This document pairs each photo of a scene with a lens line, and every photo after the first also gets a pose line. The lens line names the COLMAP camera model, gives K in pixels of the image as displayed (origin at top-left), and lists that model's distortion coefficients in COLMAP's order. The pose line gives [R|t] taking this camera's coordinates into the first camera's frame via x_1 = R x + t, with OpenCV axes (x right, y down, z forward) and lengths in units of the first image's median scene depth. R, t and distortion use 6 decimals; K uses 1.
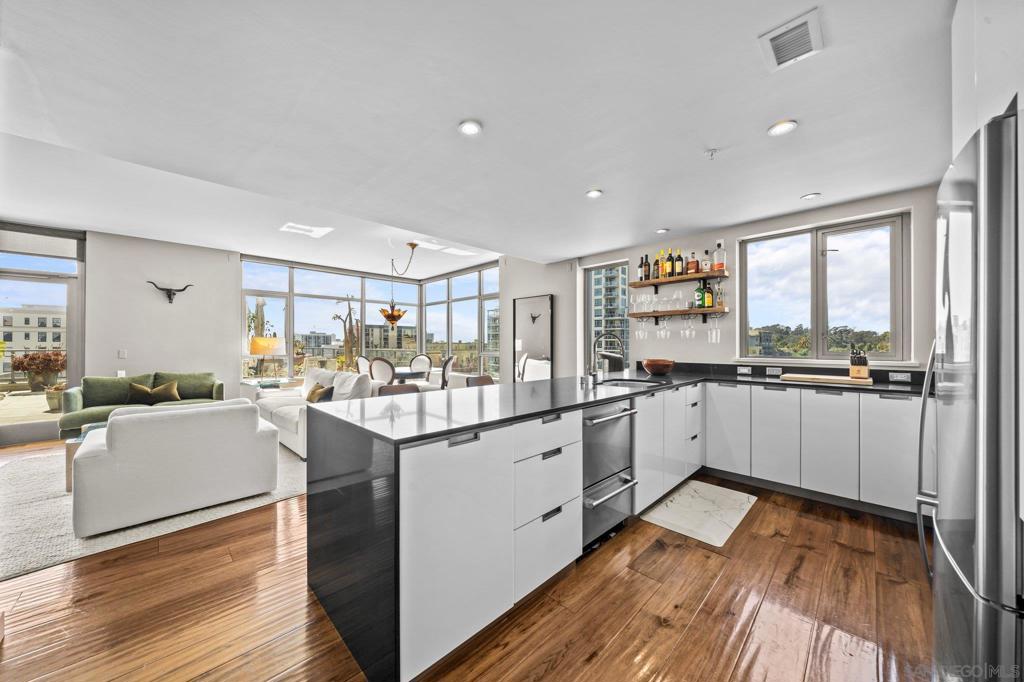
lens RADIAL K [[353.2, 0, 503.0], [0, 353.2, 343.2], [0, 0, 1]] dist [-0.003093, -0.000012]
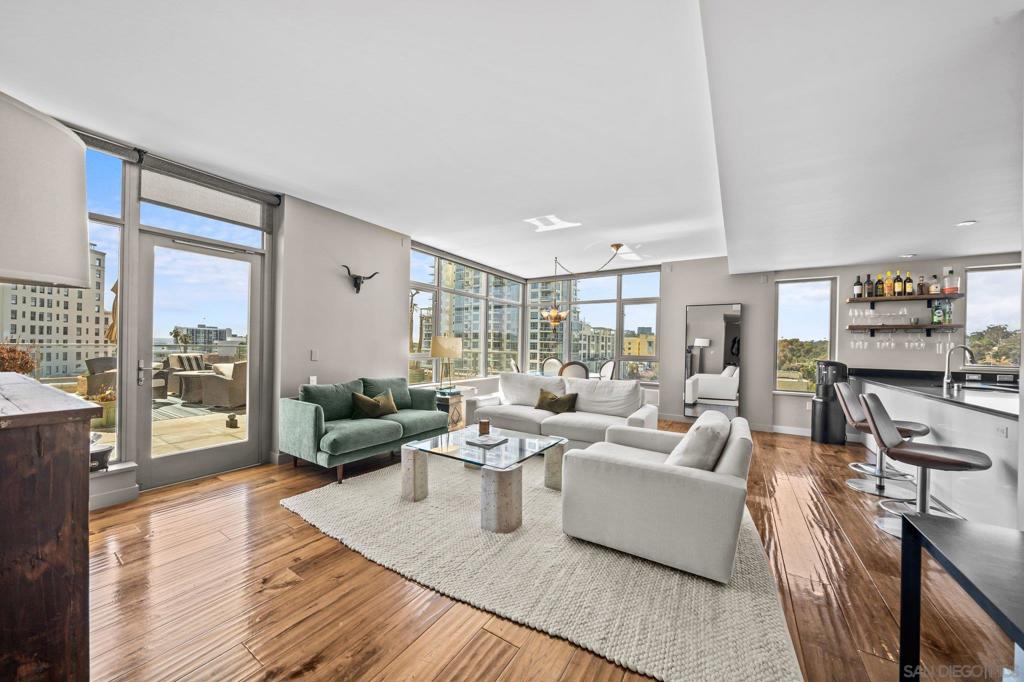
lens RADIAL K [[353.2, 0, 505.3], [0, 353.2, 346.9], [0, 0, 1]] dist [-0.003093, -0.000012]
pose [[0.974639, 0.018411, 0.223022, -0.980251], [-0.020492, 0.999765, 0.007021, -0.002115], [-0.222841, -0.011413, 0.974788, 0.156177]]
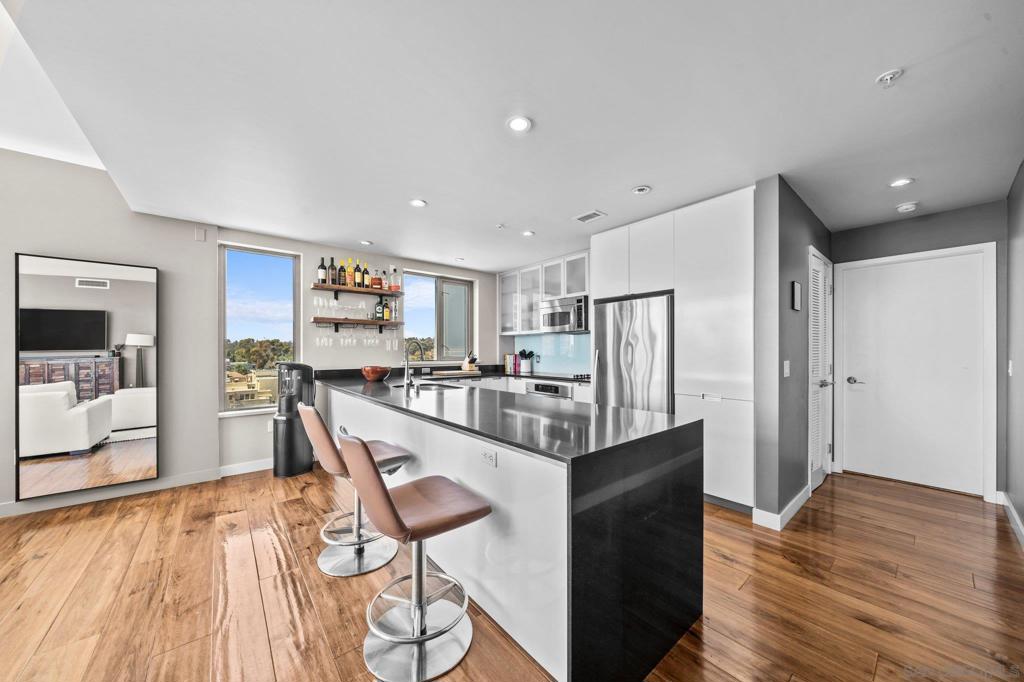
lens RADIAL K [[353.2, 0, 503.5], [0, 353.2, 348.9], [0, 0, 1]] dist [-0.003093, -0.000012]
pose [[0.083980, 0.005626, 0.996452, -0.499075], [-0.003756, 0.999979, -0.005329, -0.001475], [-0.996460, -0.003295, 0.084000, 0.461871]]
